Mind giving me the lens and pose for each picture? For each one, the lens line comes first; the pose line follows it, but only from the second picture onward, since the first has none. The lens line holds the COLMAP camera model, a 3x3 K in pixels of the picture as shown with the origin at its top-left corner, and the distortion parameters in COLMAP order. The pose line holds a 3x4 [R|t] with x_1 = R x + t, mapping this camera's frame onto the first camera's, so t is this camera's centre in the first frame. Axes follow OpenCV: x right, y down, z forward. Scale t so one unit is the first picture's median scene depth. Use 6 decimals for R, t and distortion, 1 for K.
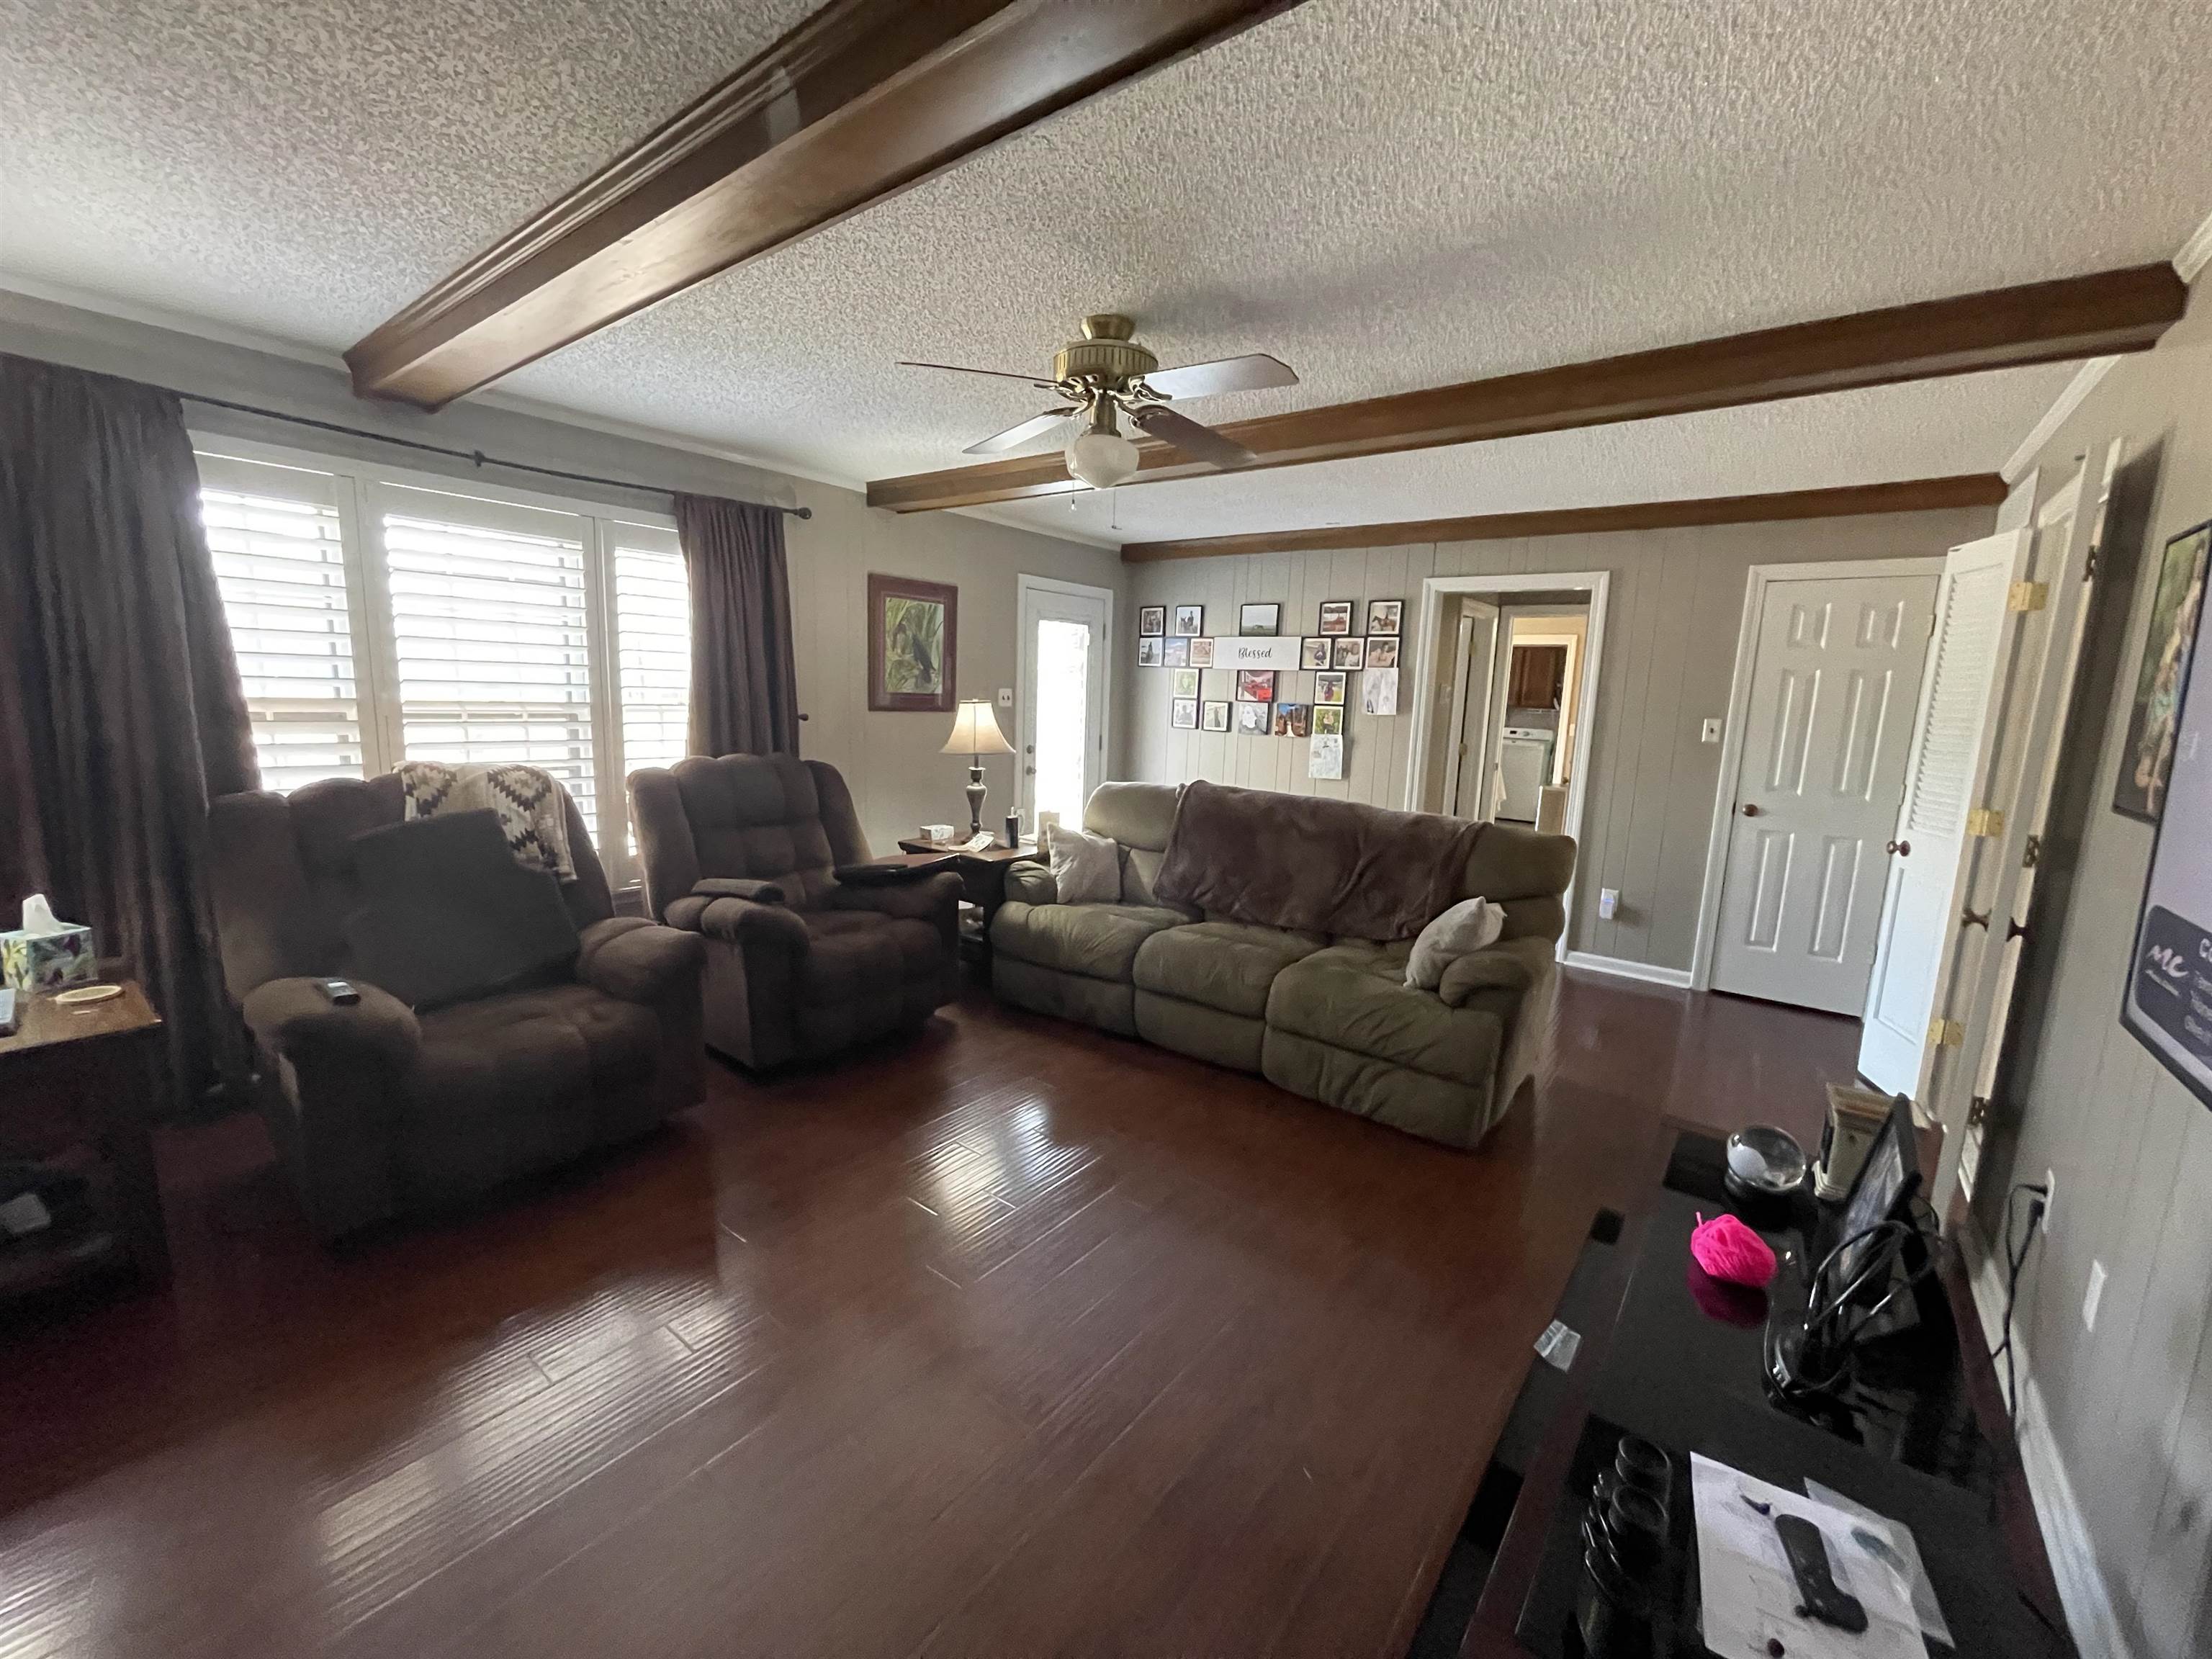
lens RADIAL K [[891.5, 0, 1107.3], [0, 891.5, 830.6], [0, 0, 1]] dist [0.002879, 0.000833]
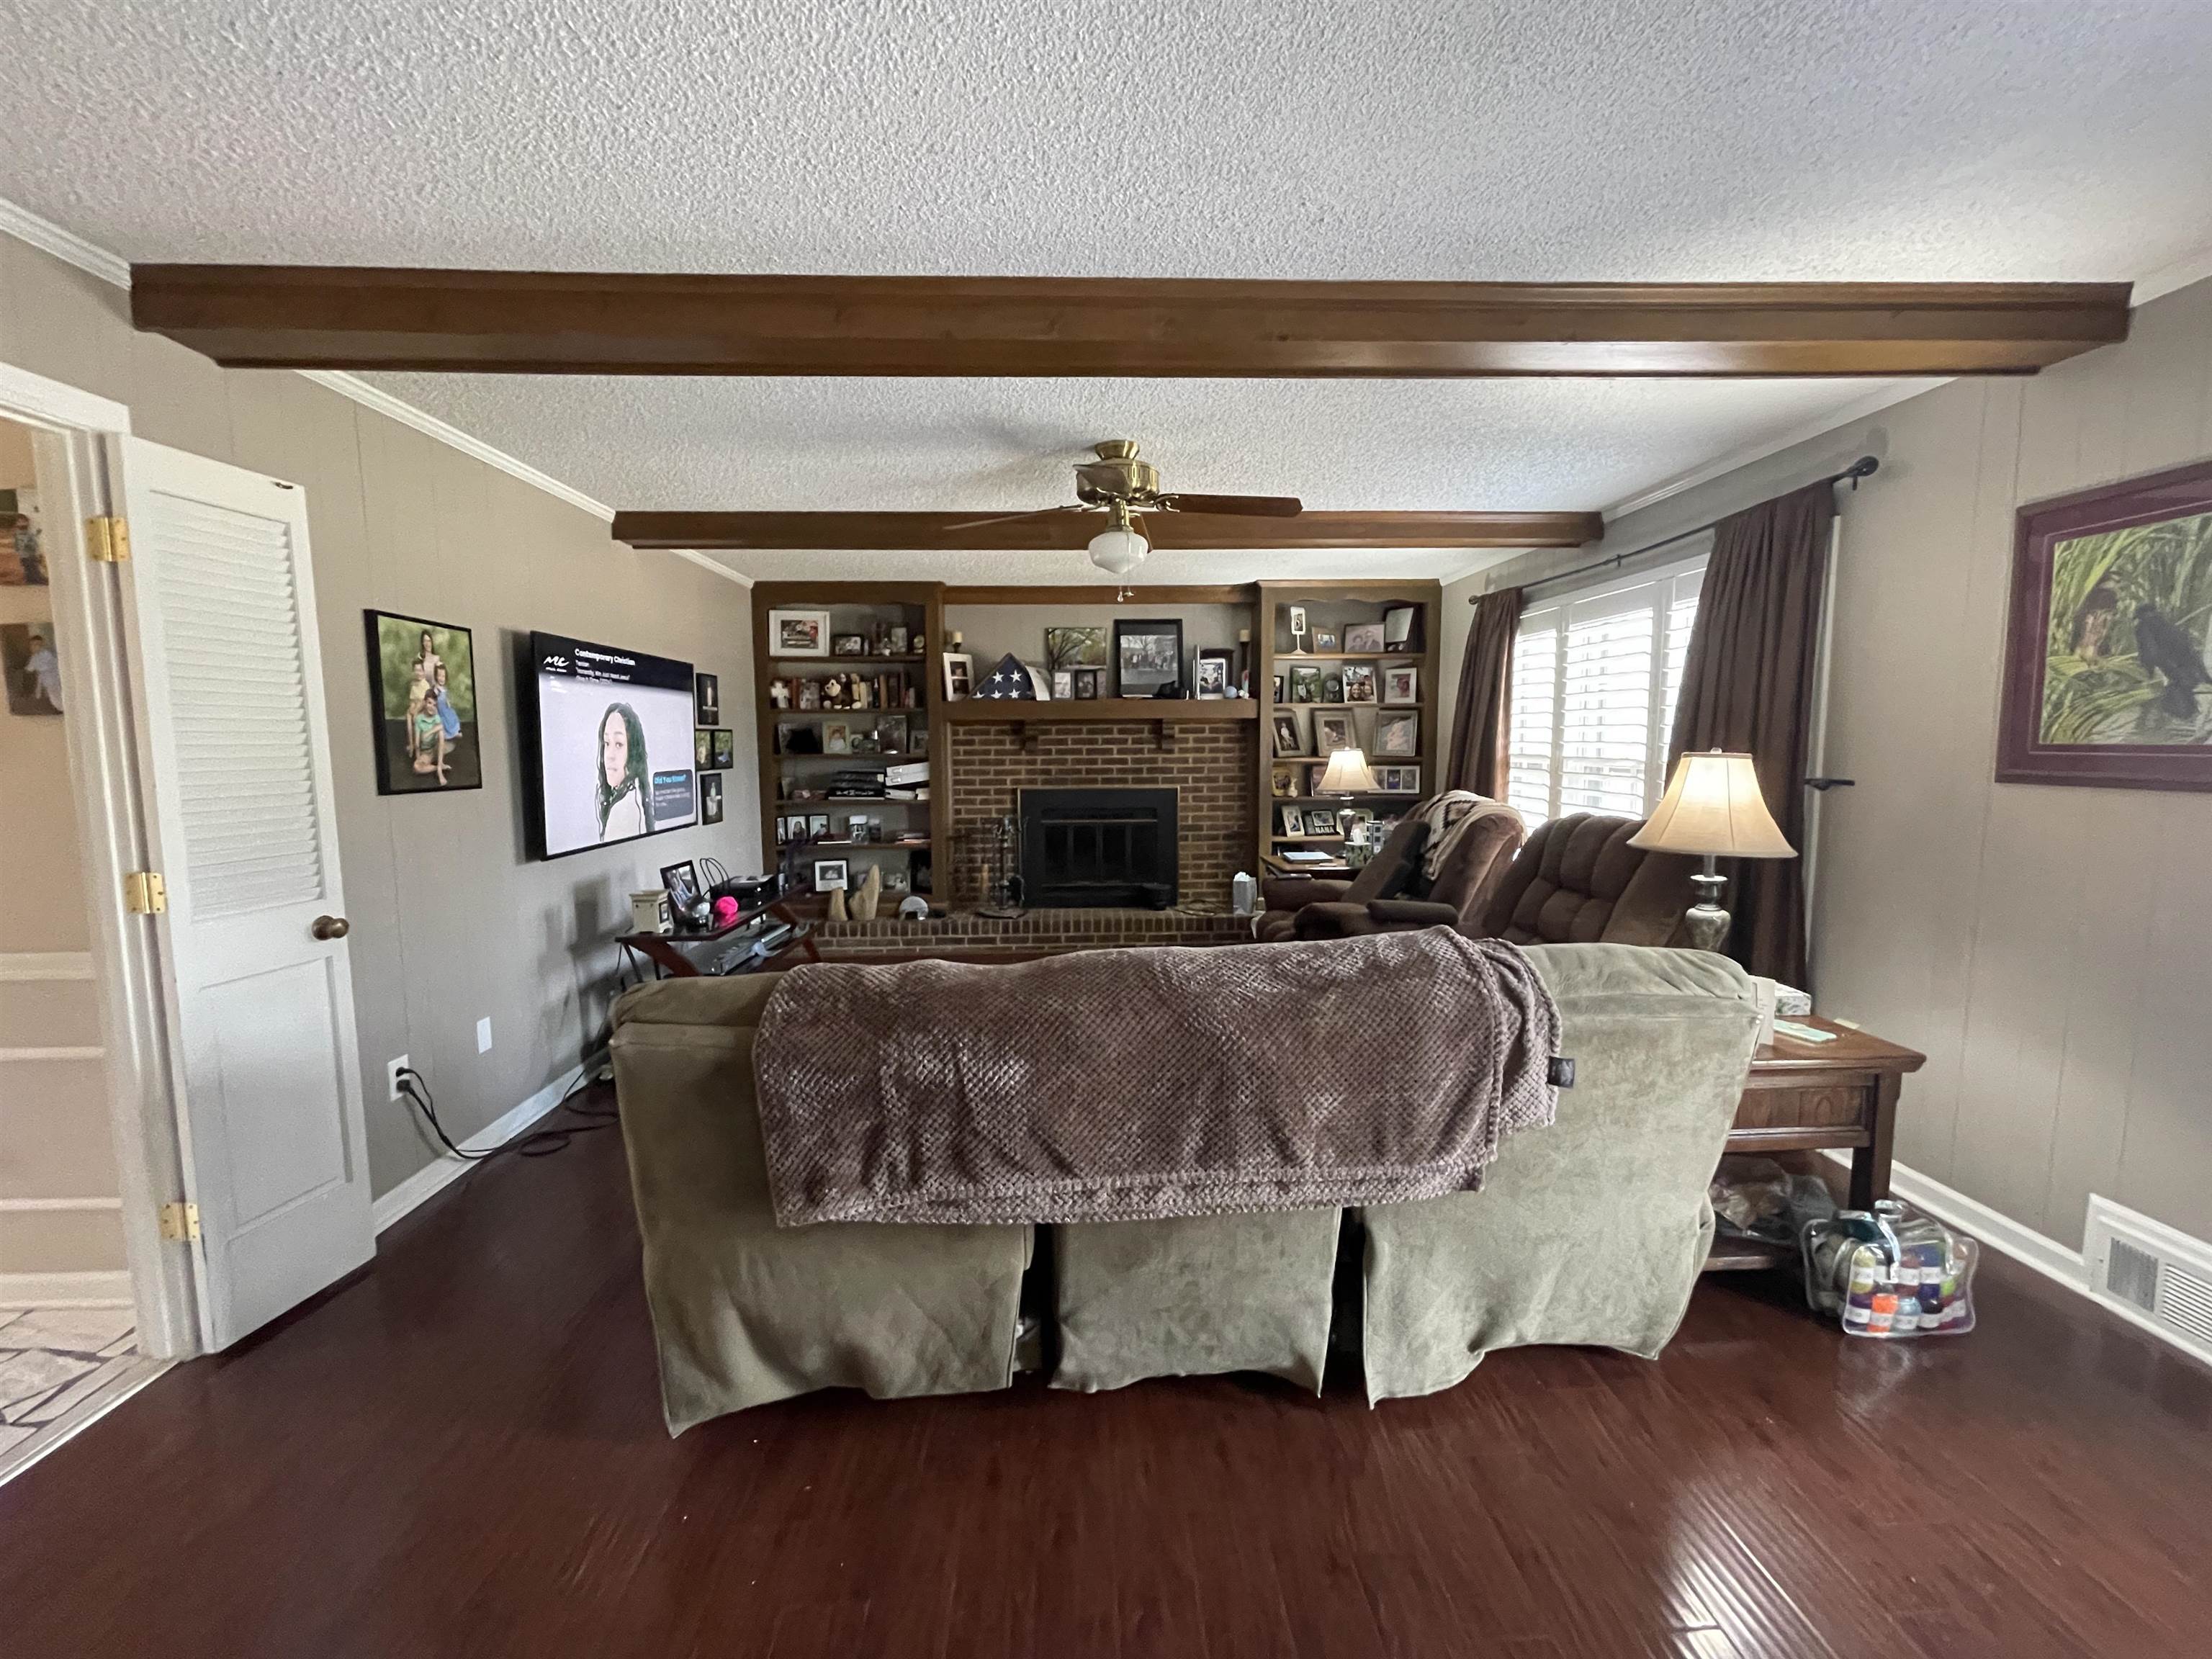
lens RADIAL K [[891.5, 0, 1099.8], [0, 891.5, 828.2], [0, 0, 1]] dist [0.002879, 0.000833]
pose [[-0.765525, 0.039388, -0.642200, 0.441747], [-0.116664, 0.973082, 0.198749, -0.147682], [0.632741, 0.227069, -0.740323, 1.046456]]
